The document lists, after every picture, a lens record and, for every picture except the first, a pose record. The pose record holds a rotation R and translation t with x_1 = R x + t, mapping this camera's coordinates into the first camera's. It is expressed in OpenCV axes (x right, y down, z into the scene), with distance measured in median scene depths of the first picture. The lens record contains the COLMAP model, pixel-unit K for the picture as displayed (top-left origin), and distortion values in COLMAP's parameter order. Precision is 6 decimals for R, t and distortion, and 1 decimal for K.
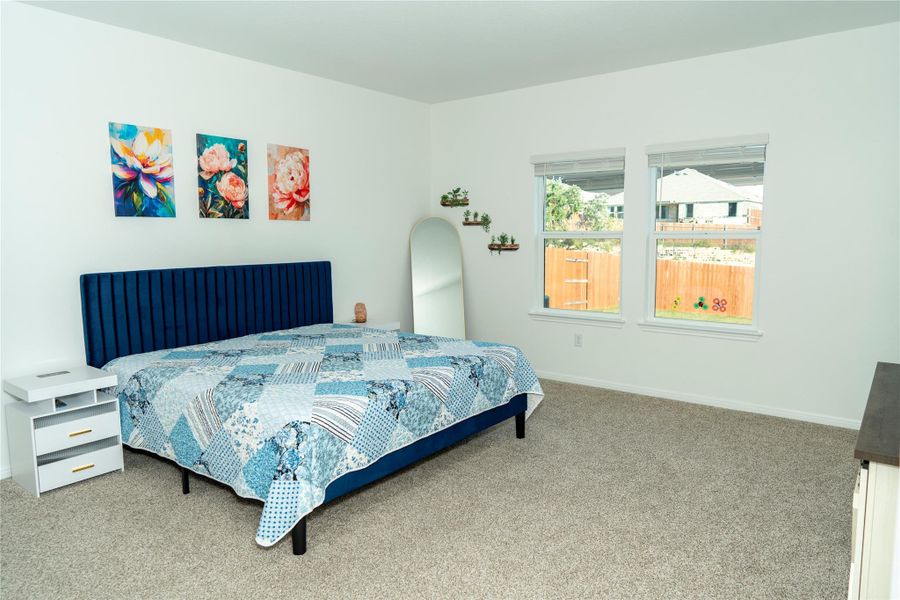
lens RADIAL K [[569.6, 0, 450.7], [0, 569.6, 299.7], [0, 0, 1]] dist [-0.002664, 0.000432]
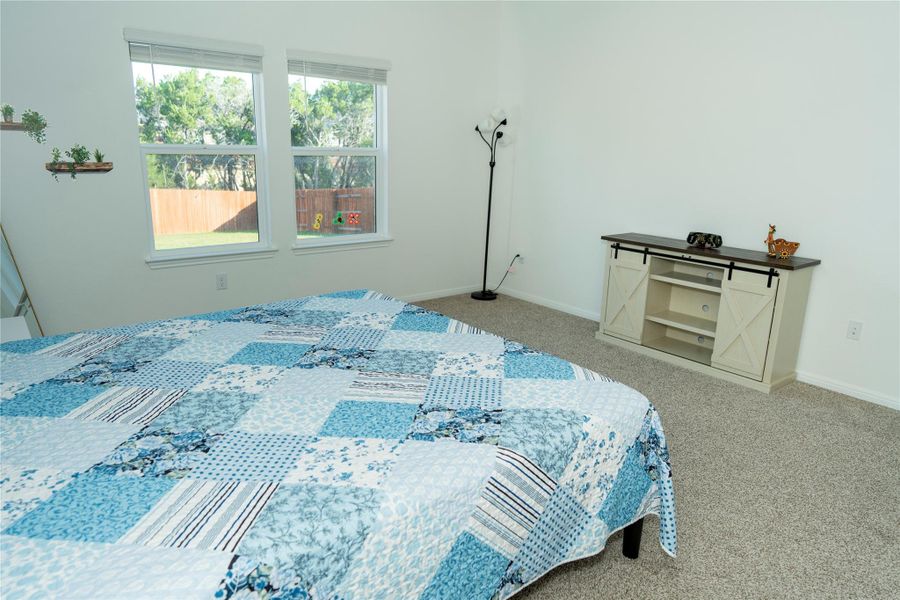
lens RADIAL K [[569.6, 0, 447.6], [0, 569.6, 298.0], [0, 0, 1]] dist [-0.002664, 0.000432]
pose [[0.249017, -0.235817, 0.939351, -0.437287], [0.086425, 0.971445, 0.220963, -0.054313], [-0.964635, 0.026160, 0.262287, 0.433508]]
